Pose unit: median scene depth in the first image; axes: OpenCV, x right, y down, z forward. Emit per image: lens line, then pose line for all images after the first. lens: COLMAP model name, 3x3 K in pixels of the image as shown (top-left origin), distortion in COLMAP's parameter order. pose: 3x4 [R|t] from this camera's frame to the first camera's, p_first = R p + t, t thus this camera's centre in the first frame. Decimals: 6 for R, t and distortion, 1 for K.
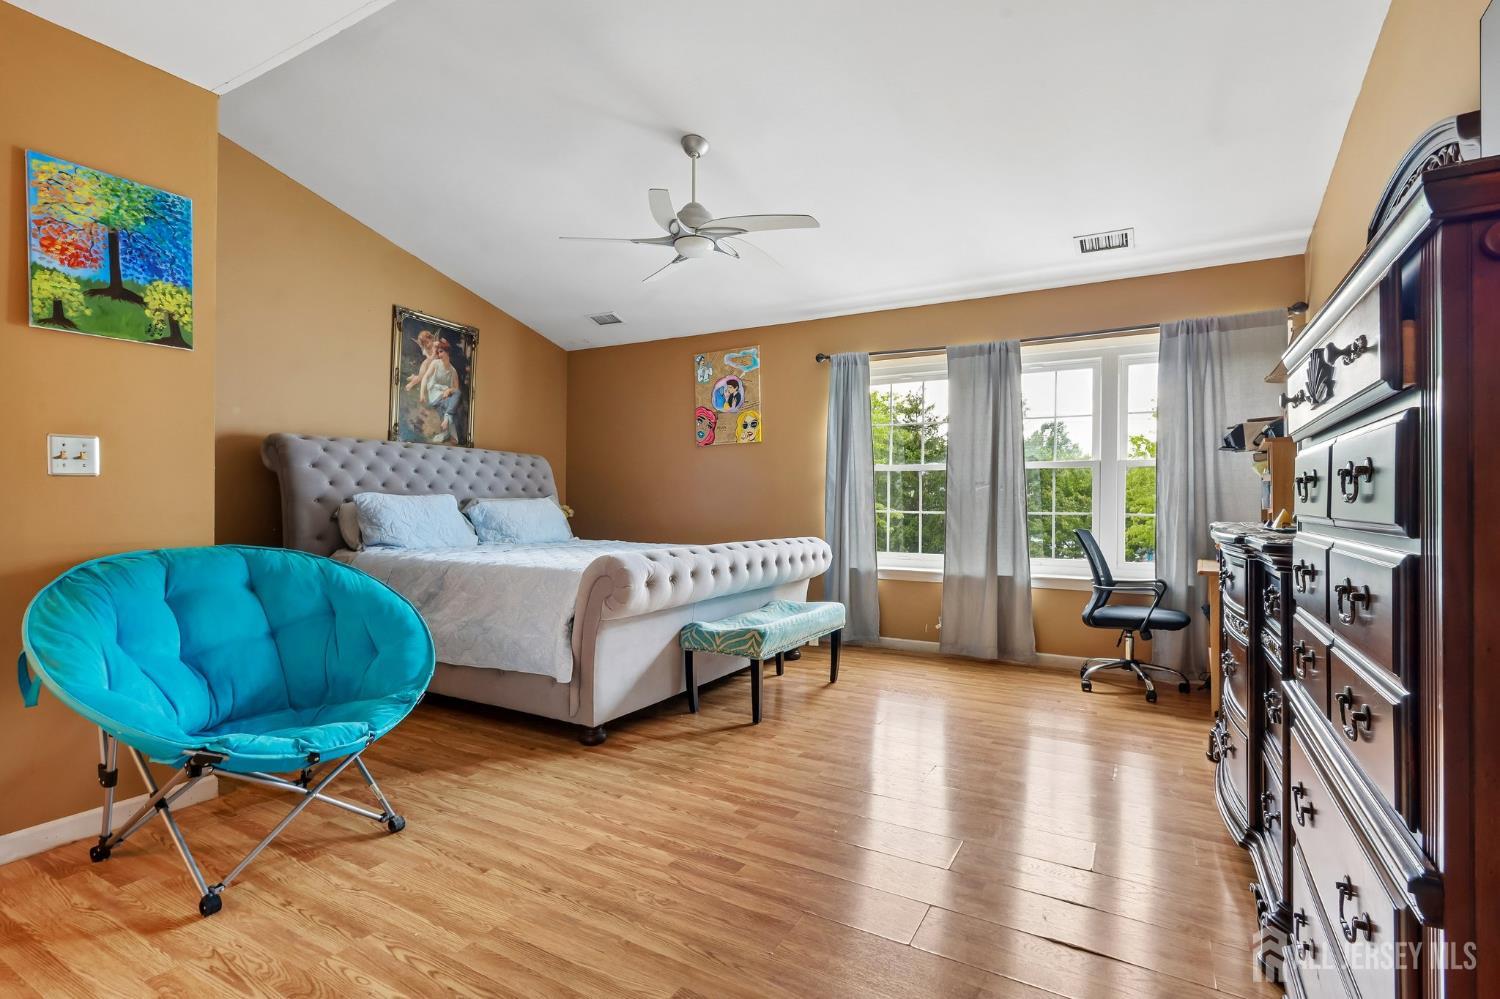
lens RADIAL K [[706.8, 0, 749.9], [0, 706.8, 499.7], [0, 0, 1]] dist [-0.002528, -0.000281]
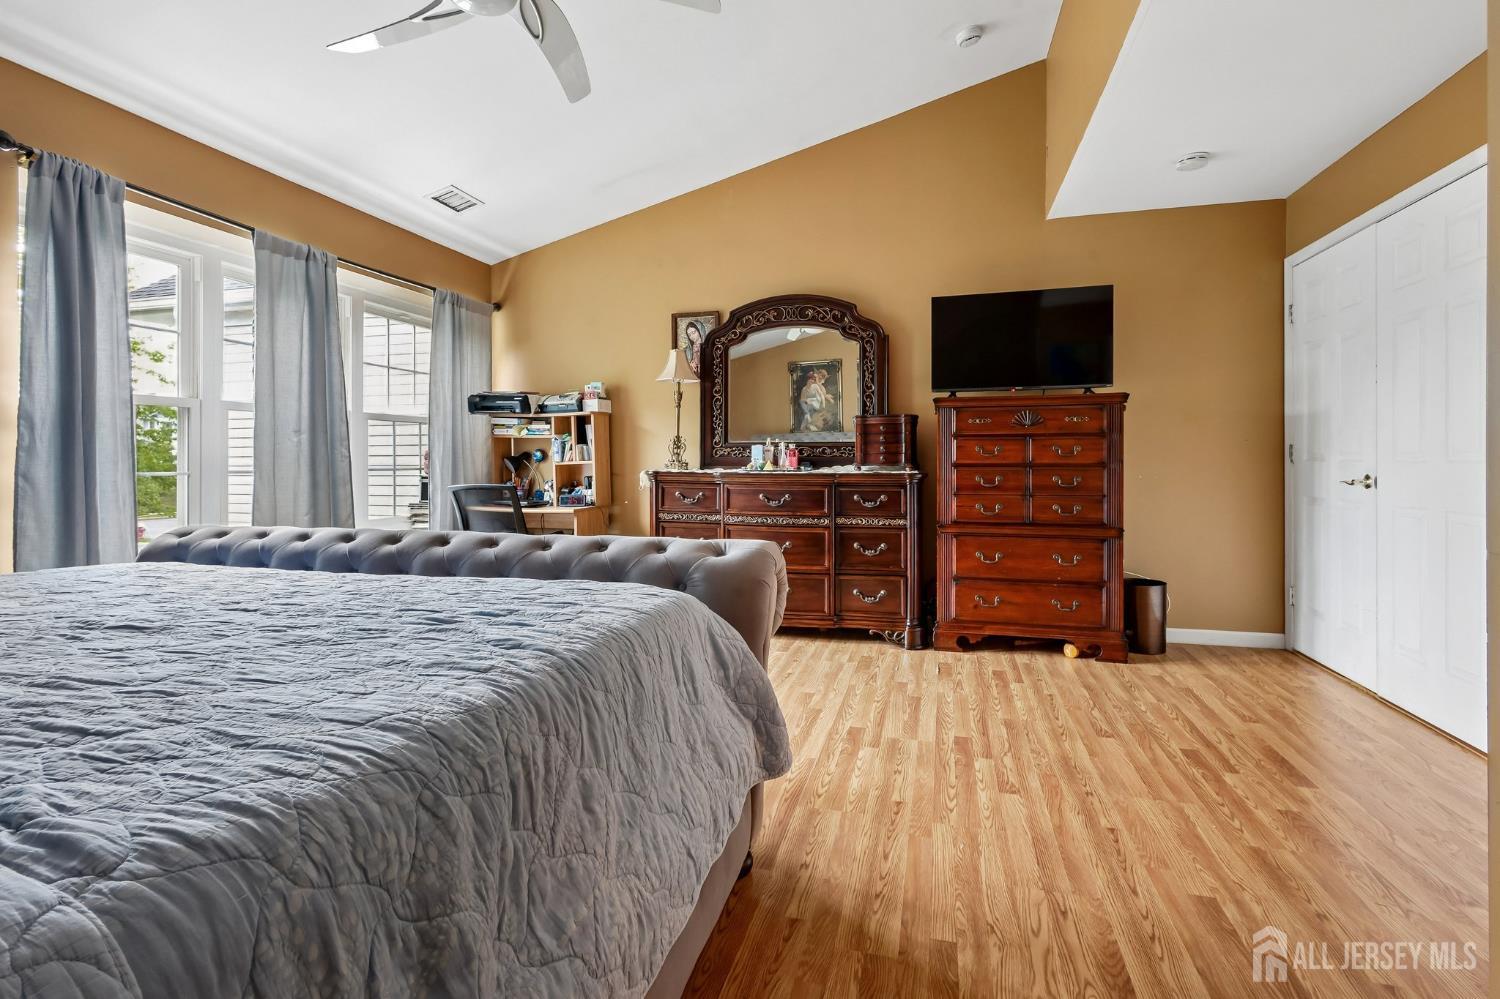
lens RADIAL K [[706.8, 0, 748.2], [0, 706.8, 459.4], [0, 0, 1]] dist [-0.002528, -0.000281]
pose [[-0.230822, -0.006656, 0.972973, -1.058393], [-0.000708, 0.999977, 0.006673, -0.001054], [-0.972996, 0.000851, -0.230821, 1.497273]]
